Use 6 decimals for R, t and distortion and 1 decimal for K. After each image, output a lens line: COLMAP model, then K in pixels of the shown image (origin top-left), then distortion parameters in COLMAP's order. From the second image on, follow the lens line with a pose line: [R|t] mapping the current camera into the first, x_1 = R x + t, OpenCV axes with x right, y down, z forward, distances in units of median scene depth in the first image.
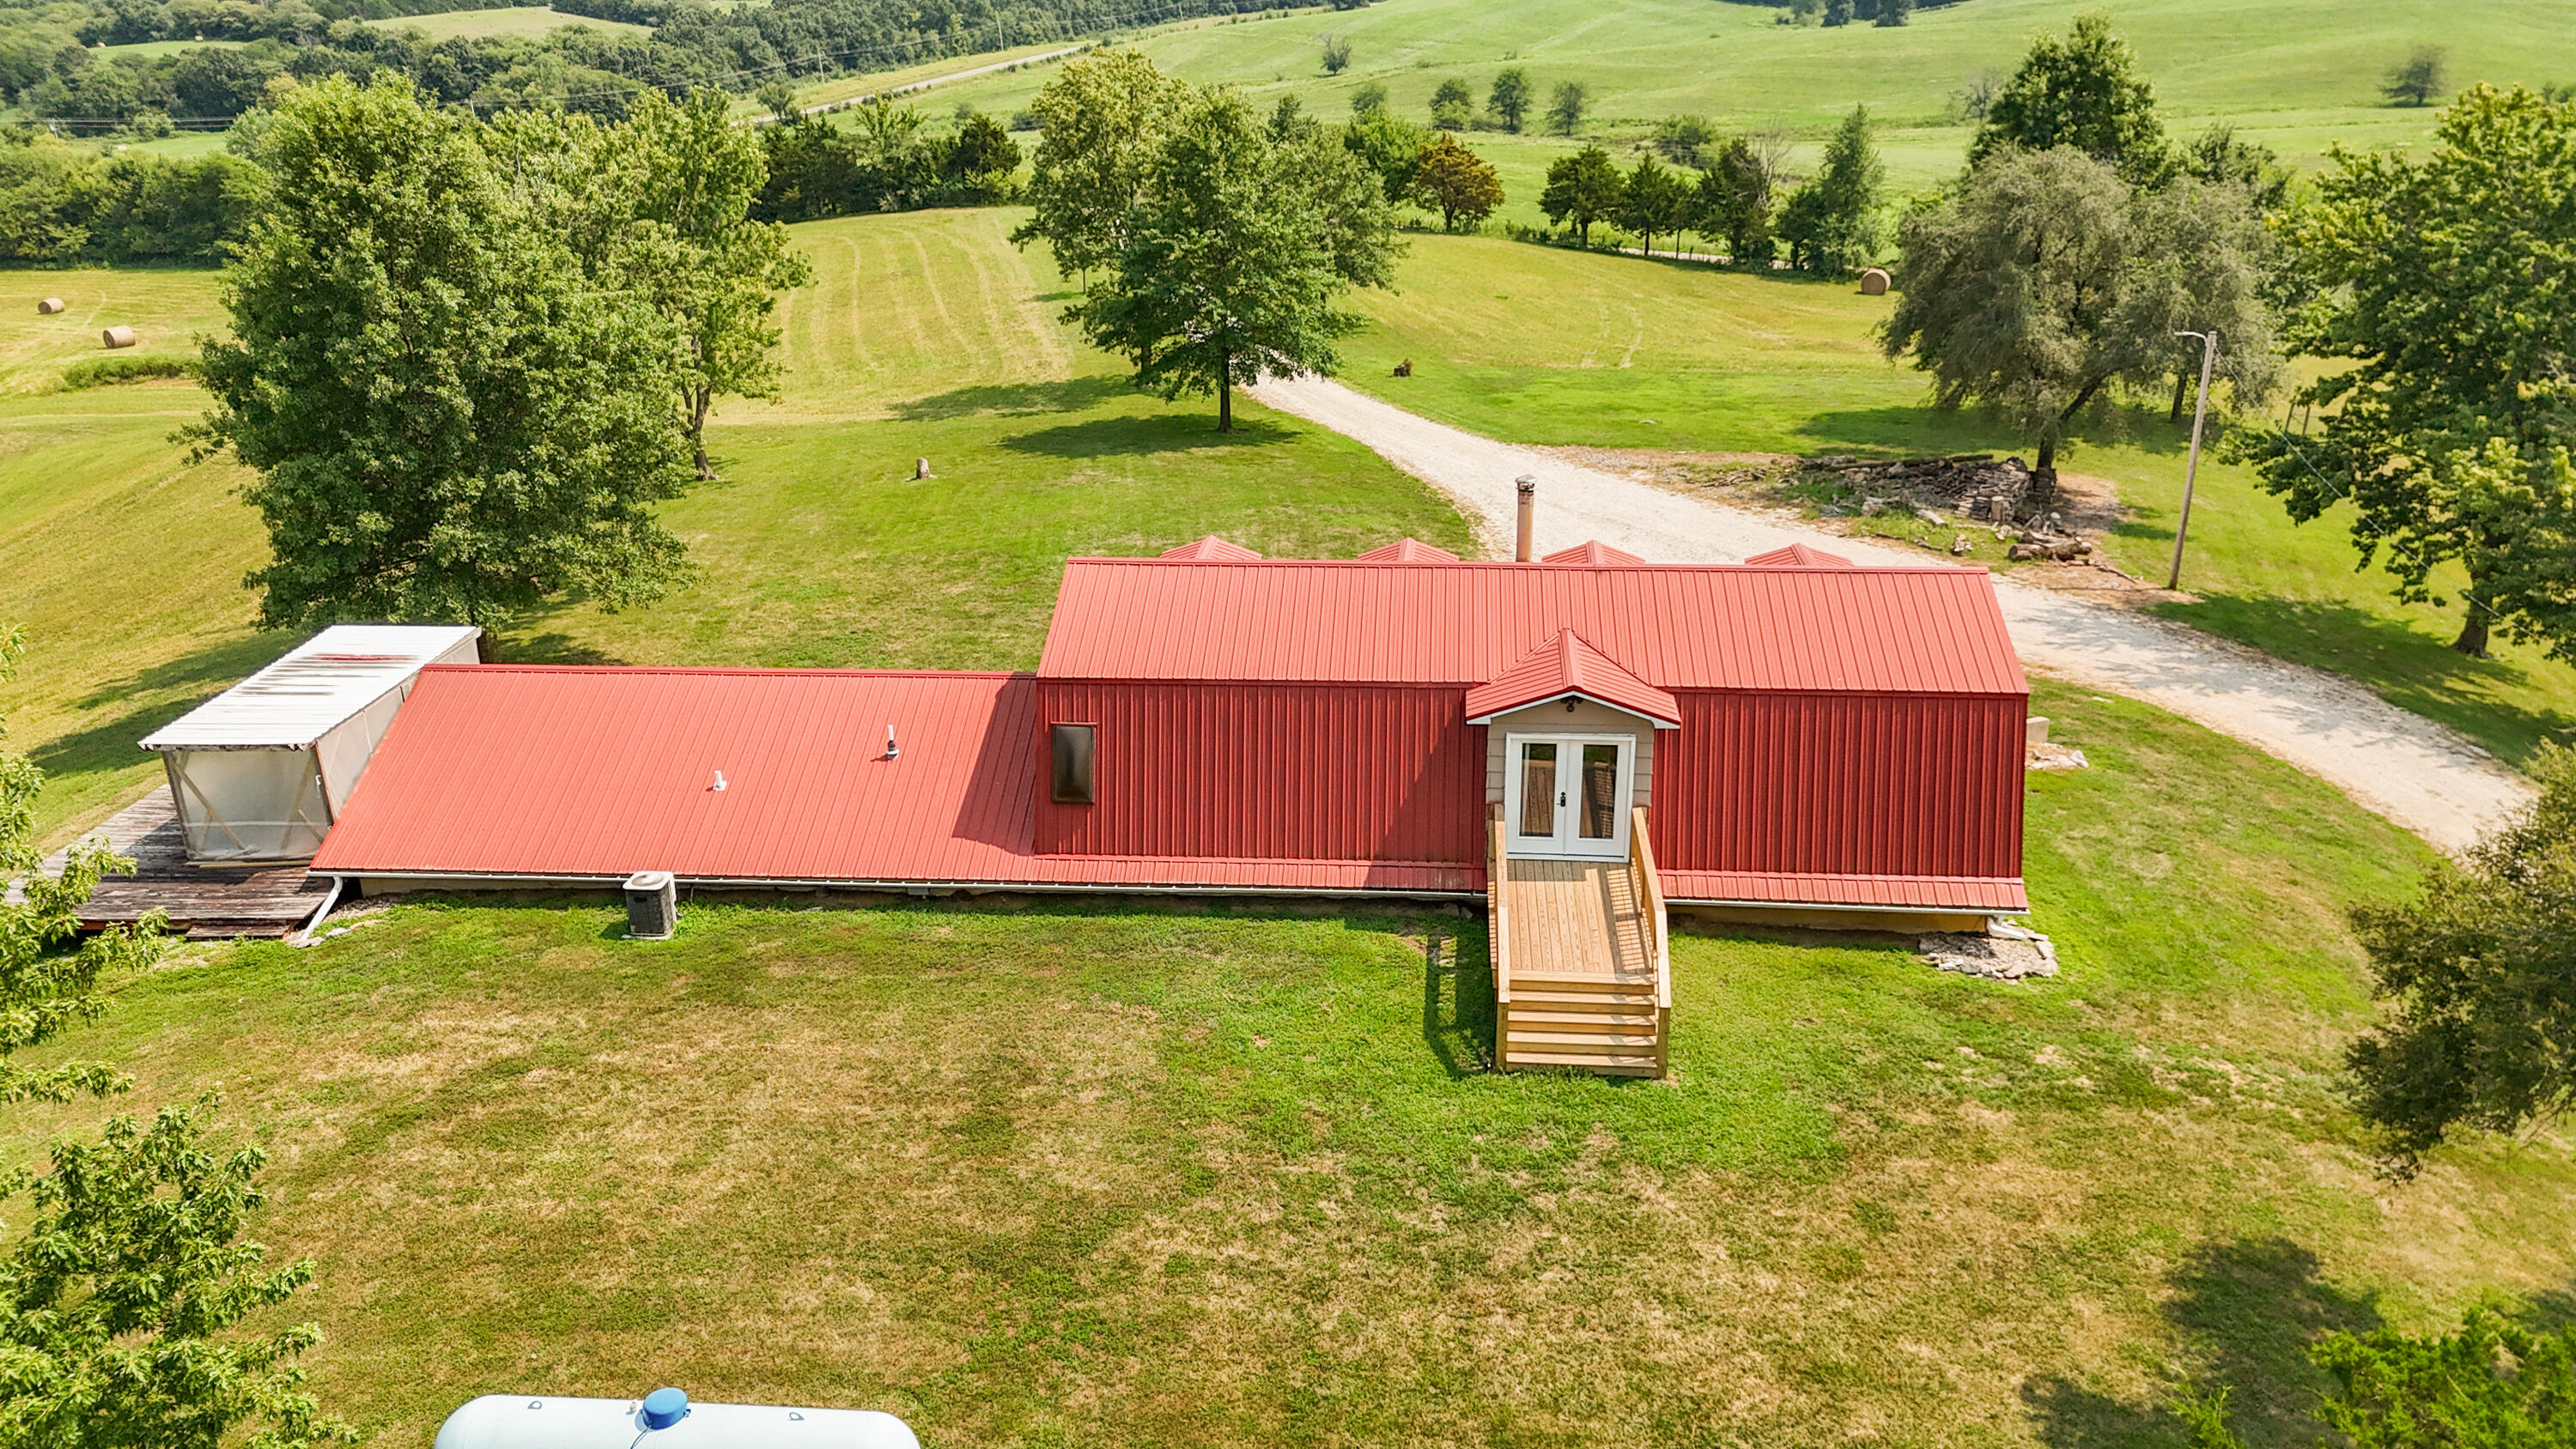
lens RADIAL K [[1928.5, 0, 1196.0], [0, 1928.5, 781.7], [0, 0, 1]] dist [0.045034, 0.001480]
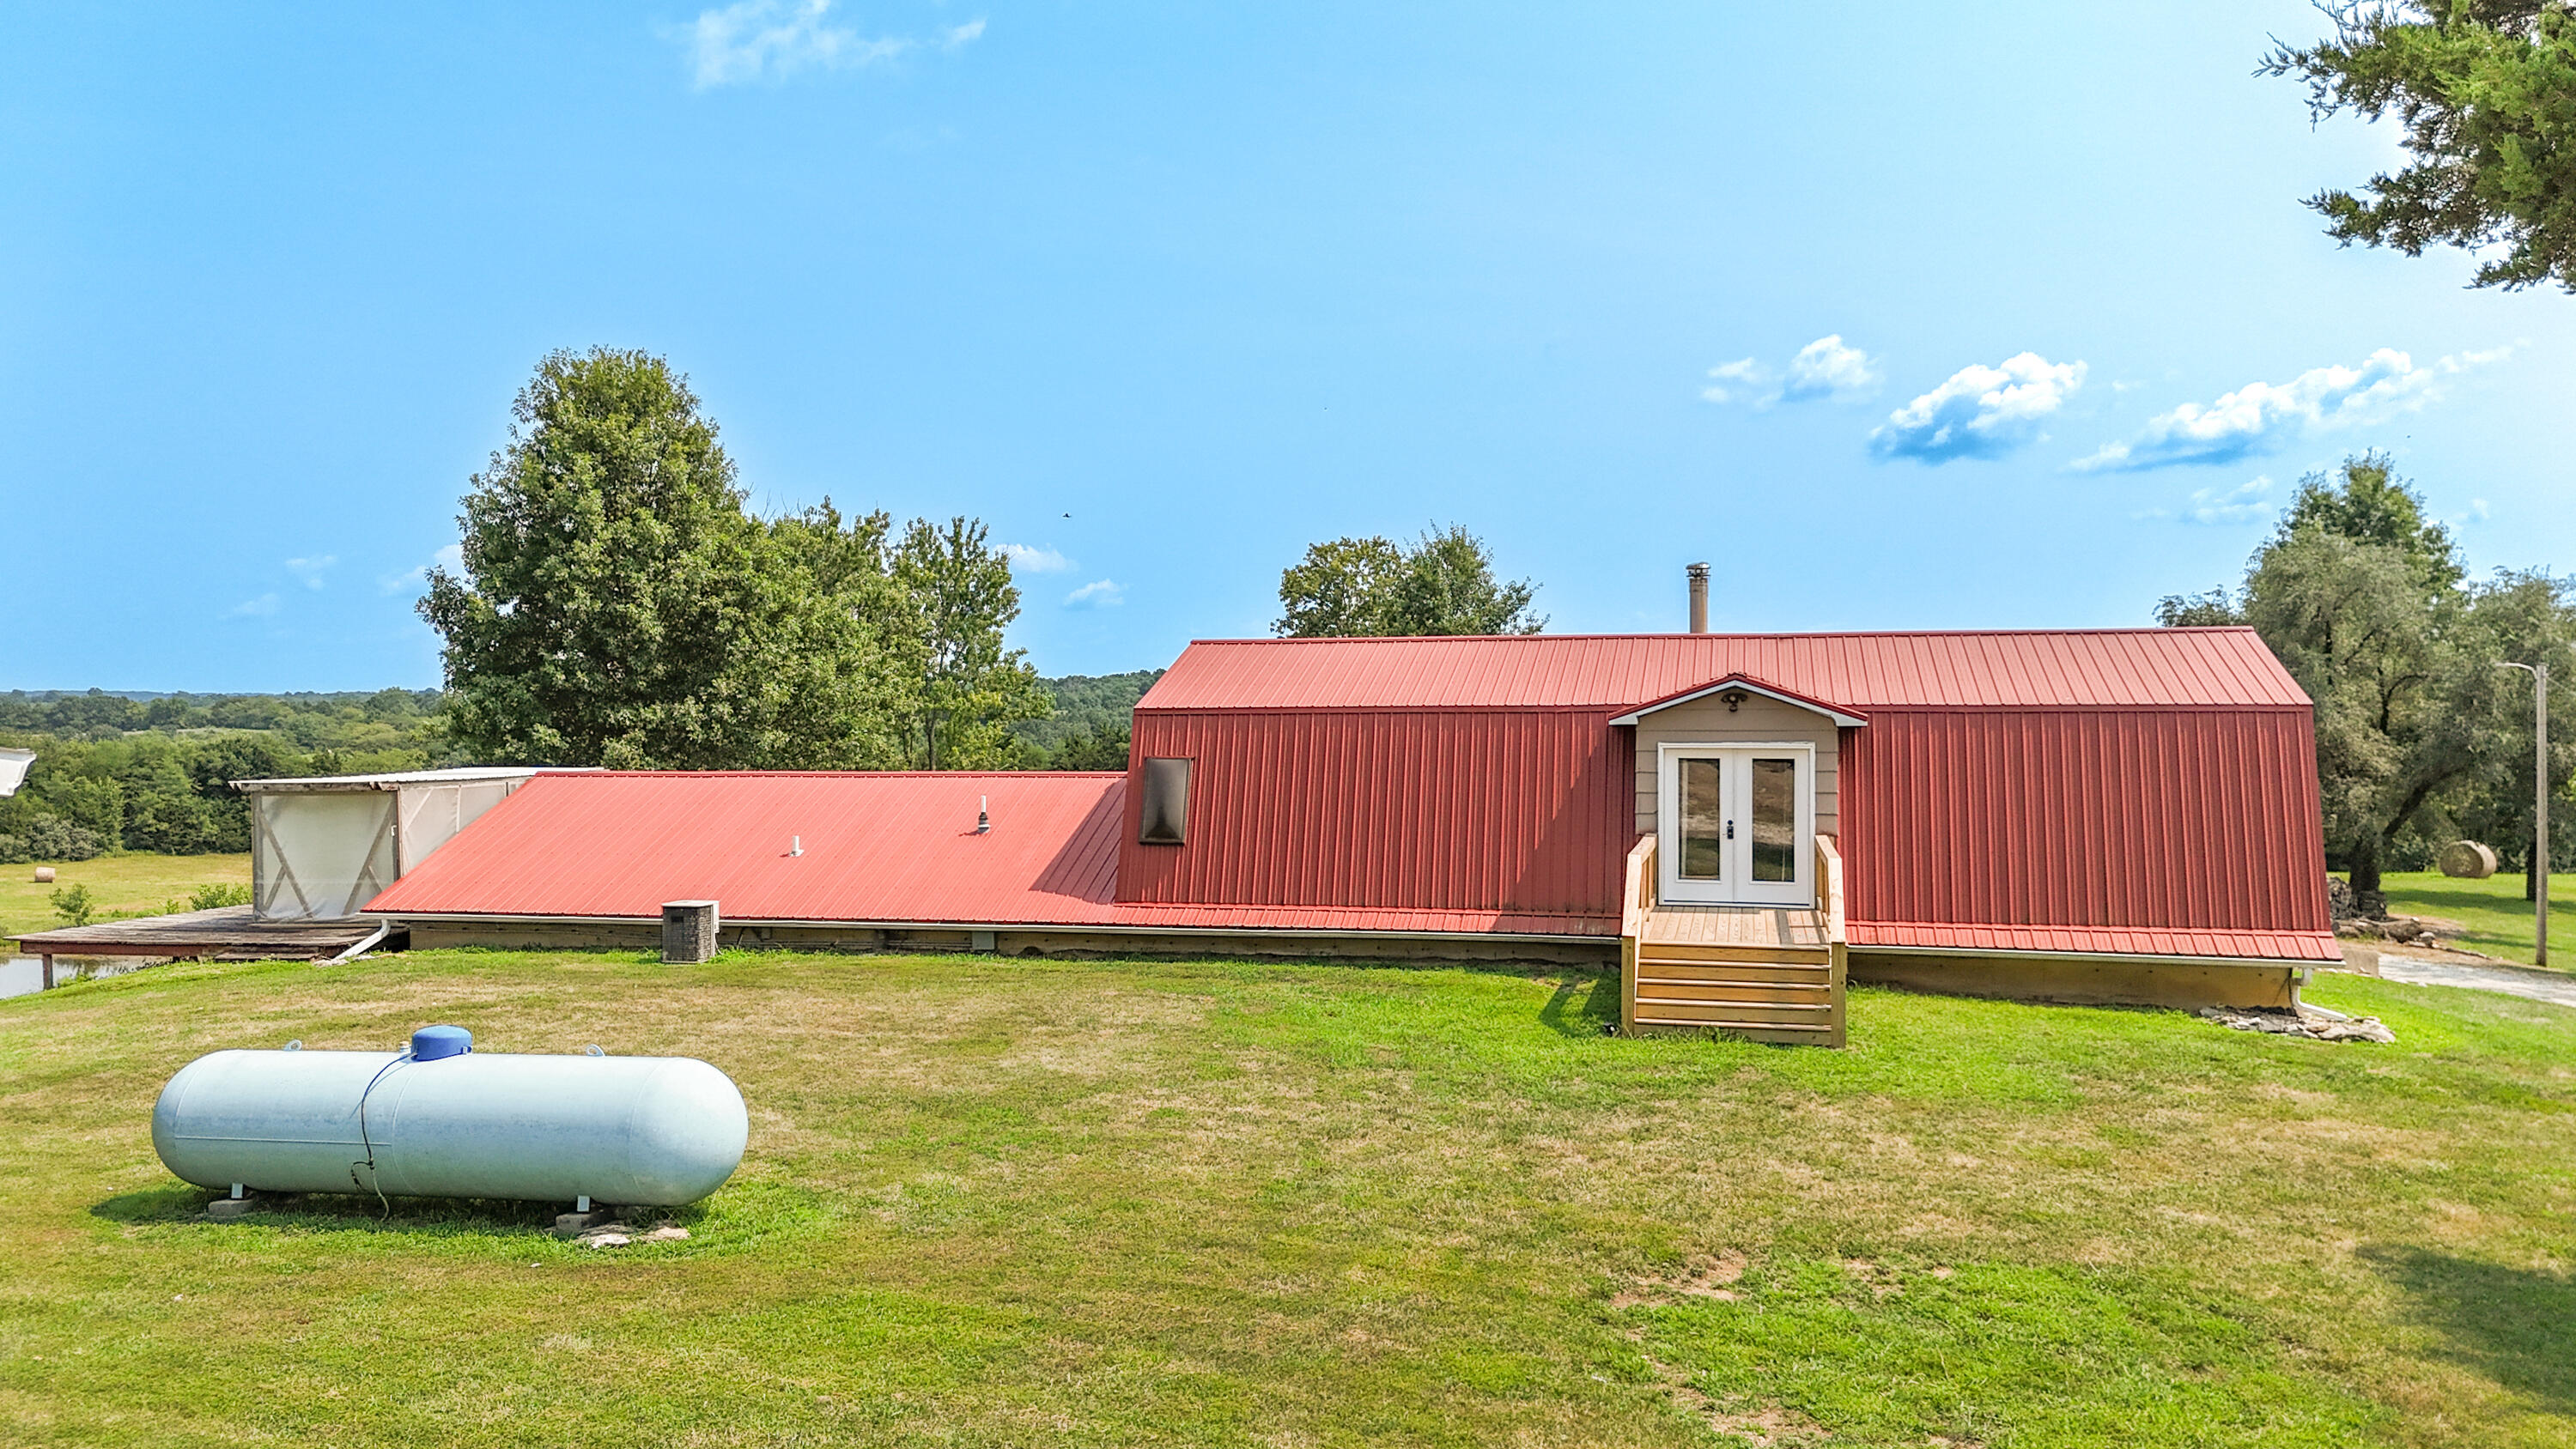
lens RADIAL K [[1928.5, 0, 1196.0], [0, 1928.5, 781.7], [0, 0, 1]] dist [0.045034, 0.001480]
pose [[0.988078, 0.030603, -0.150880, 0.077977], [-0.080402, 0.938347, -0.336214, 0.262366], [0.131289, 0.344336, 0.929621, 0.160753]]
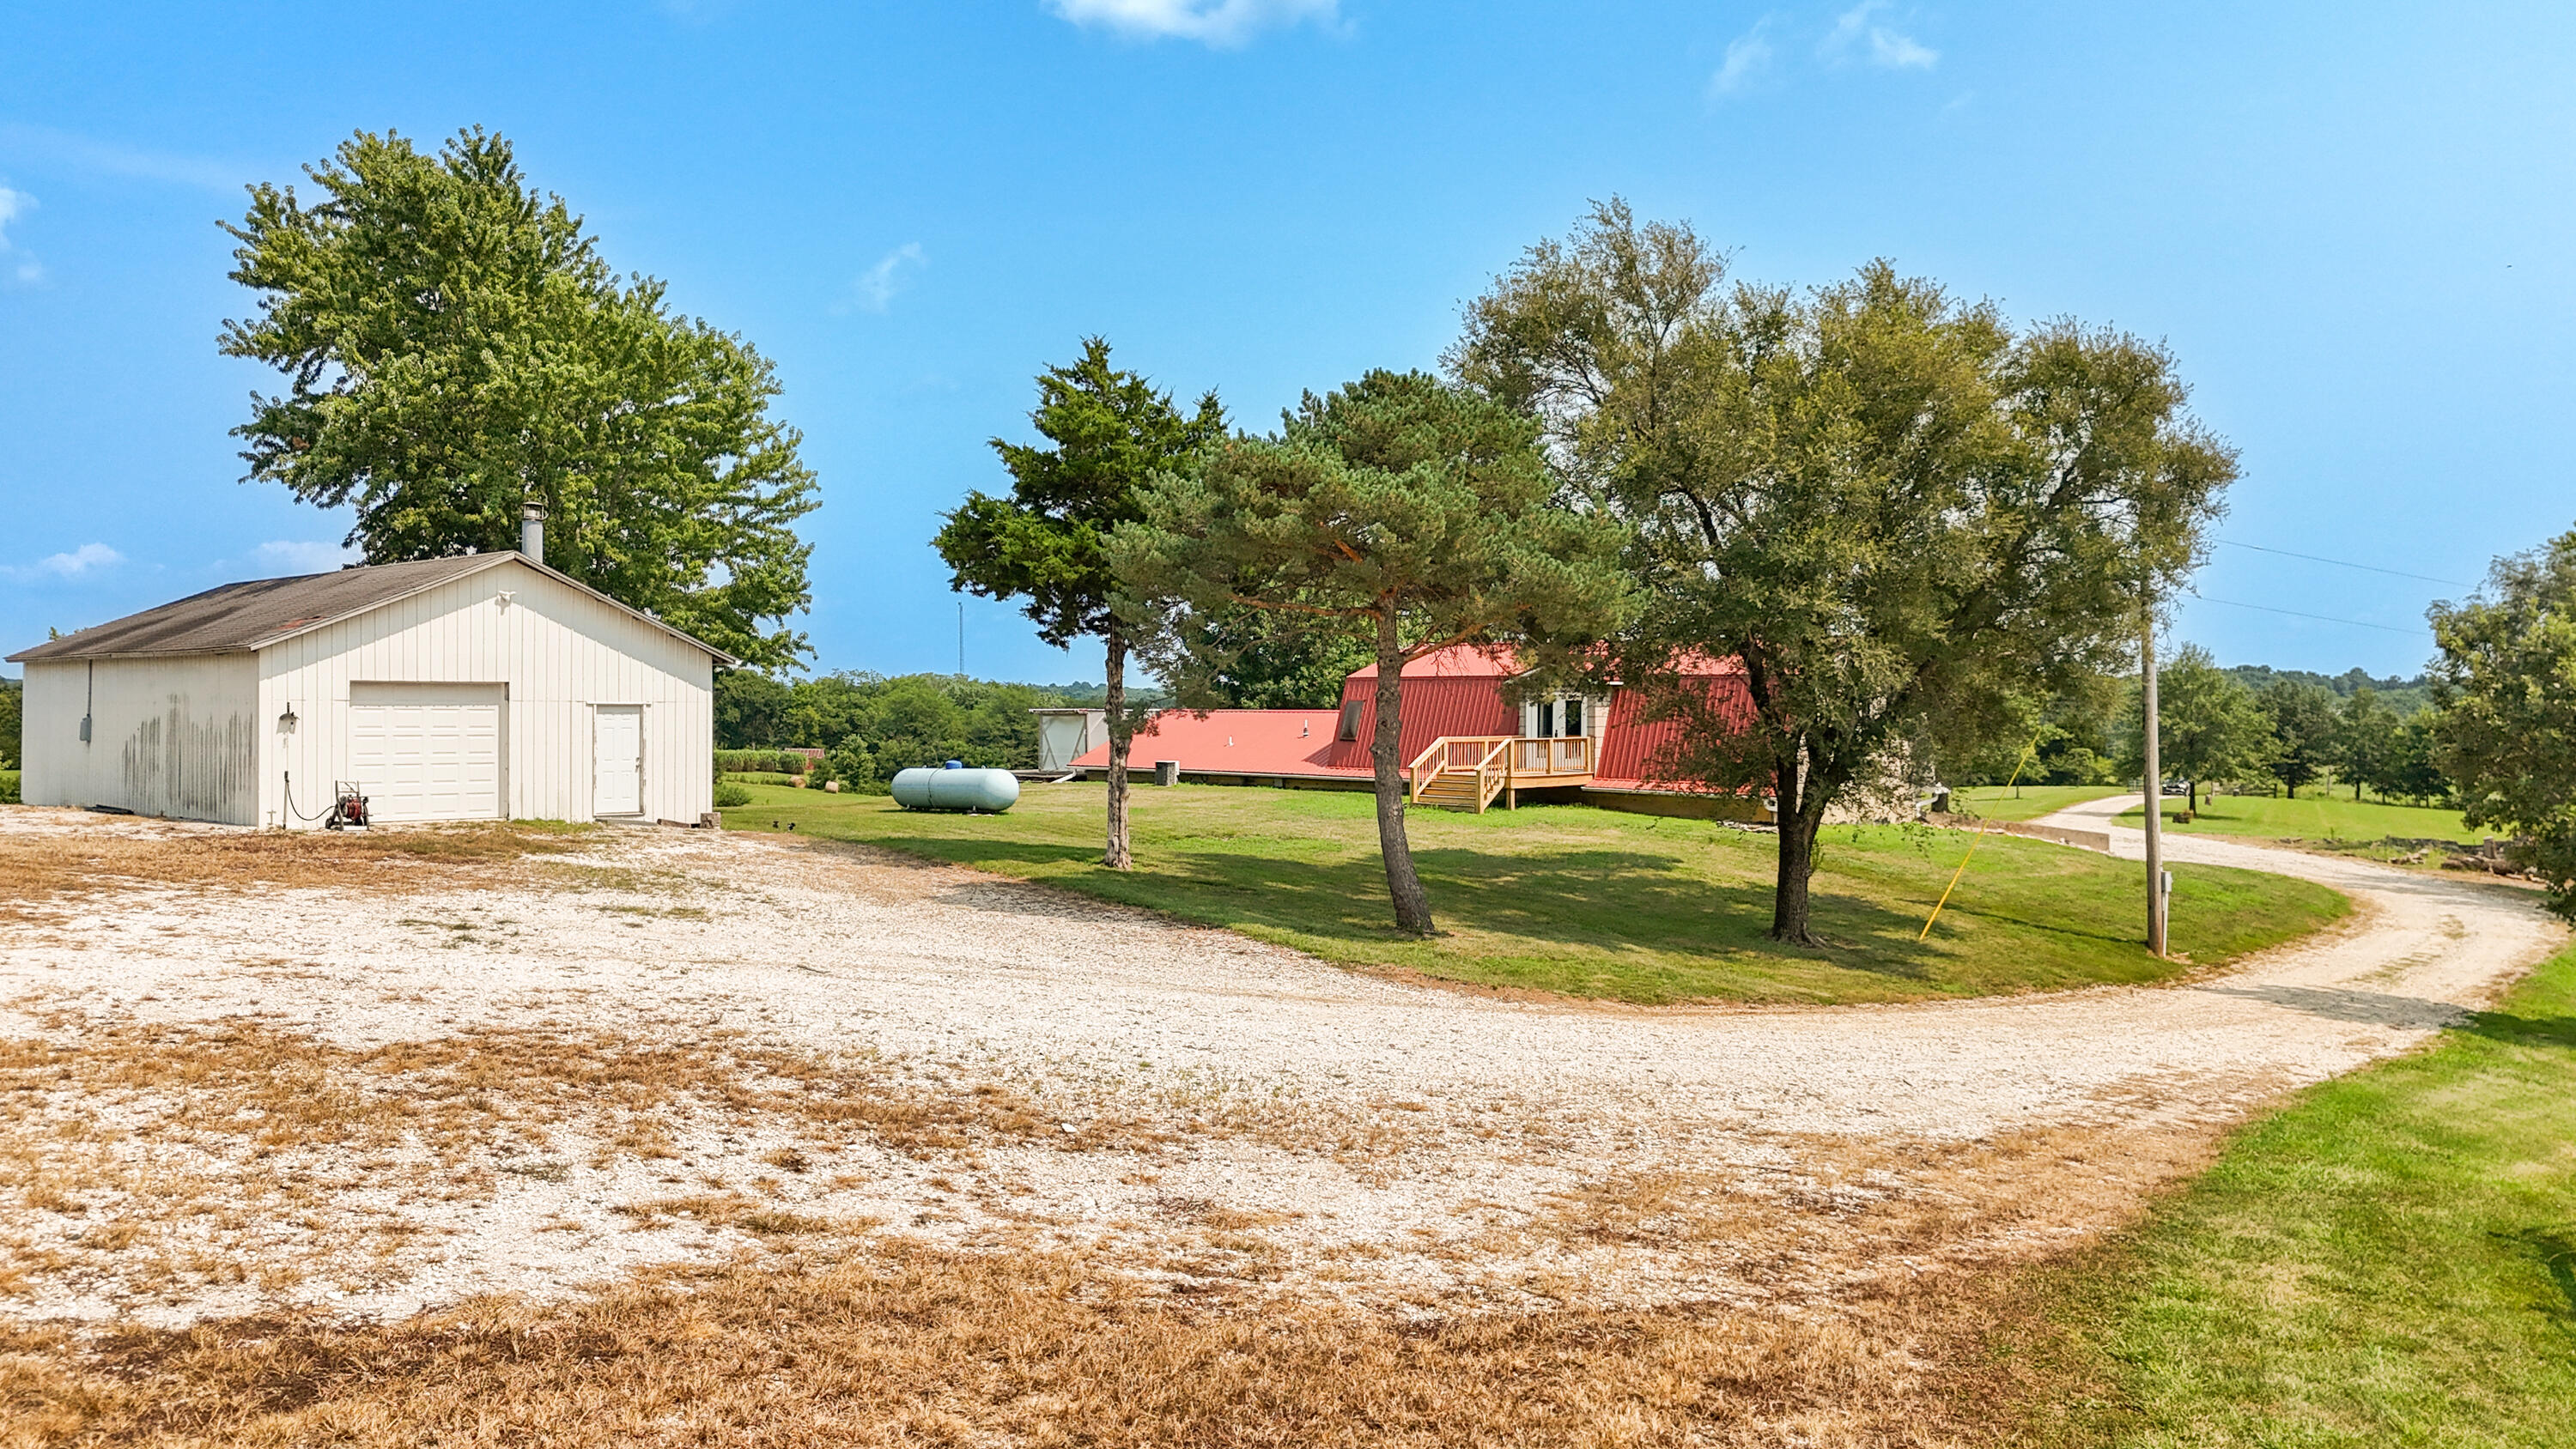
lens RADIAL K [[1789.2, 0, 1288.0], [0, 1789.2, 724.5], [0, 0, 1]] dist [0.000187, 0.063798]
pose [[0.809045, 0.043432, -0.586140, 0.854100], [-0.253789, 0.925318, -0.281740, 0.476101], [0.530130, 0.376696, 0.759646, -0.348542]]
